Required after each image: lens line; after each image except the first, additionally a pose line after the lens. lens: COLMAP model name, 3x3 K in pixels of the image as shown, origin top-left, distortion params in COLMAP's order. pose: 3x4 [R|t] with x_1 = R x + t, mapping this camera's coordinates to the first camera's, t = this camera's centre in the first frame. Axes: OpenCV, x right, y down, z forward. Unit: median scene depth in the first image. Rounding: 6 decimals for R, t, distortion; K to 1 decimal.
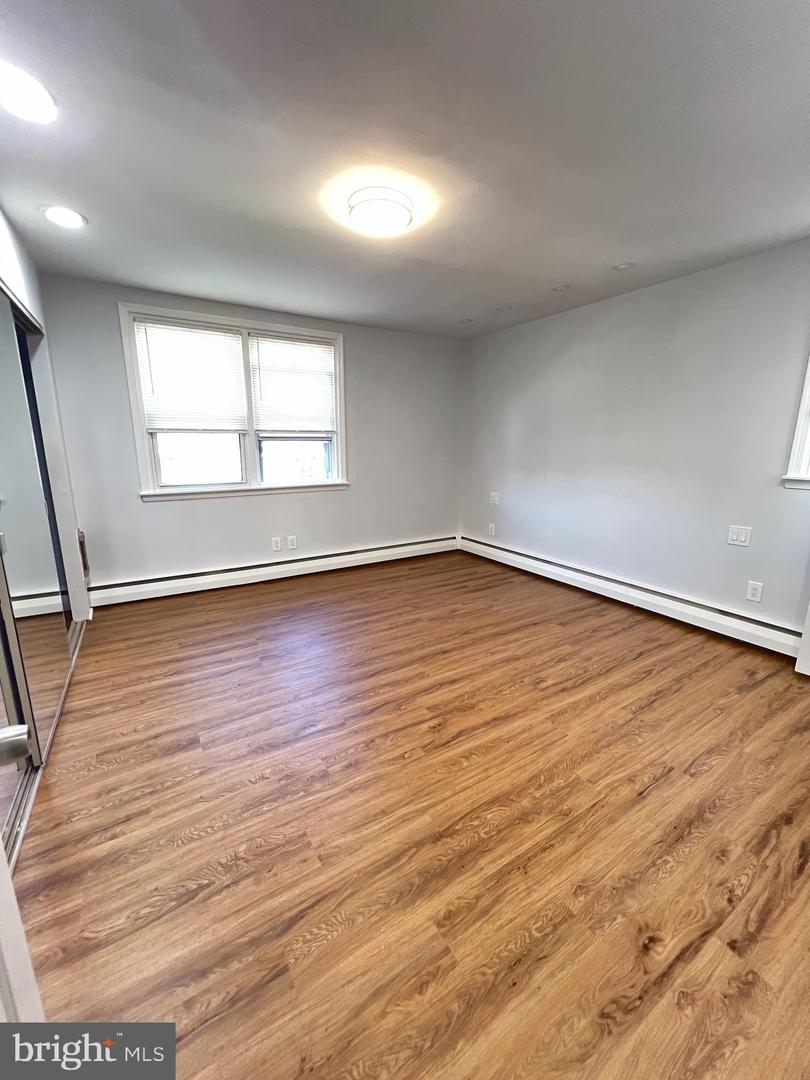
lens RADIAL K [[431.7, 0, 405.0], [0, 431.7, 540.0], [0, 0, 1]] dist [-0.001139, 0.000066]
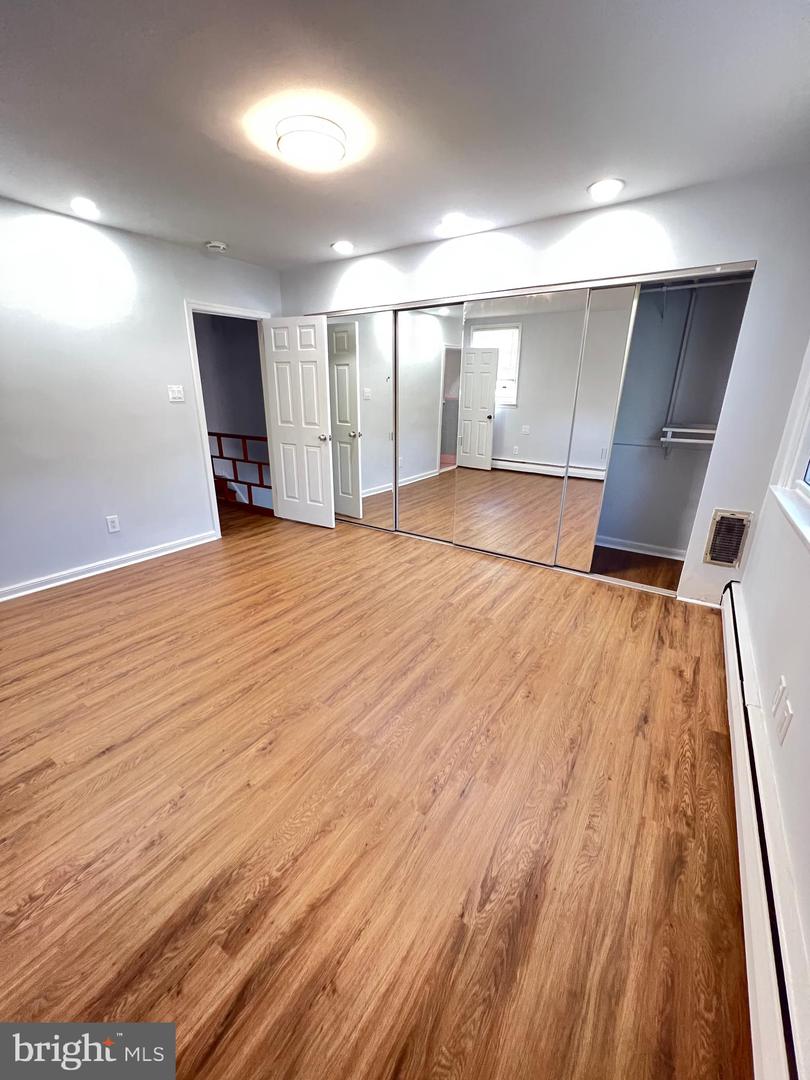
lens RADIAL K [[431.7, 0, 405.0], [0, 431.7, 540.0], [0, 0, 1]] dist [-0.001139, 0.000066]
pose [[-0.908452, 0.122273, -0.399706, 0.201351], [-0.106964, 0.856413, 0.505090, -0.436108], [0.404072, 0.501604, -0.764931, 1.893707]]
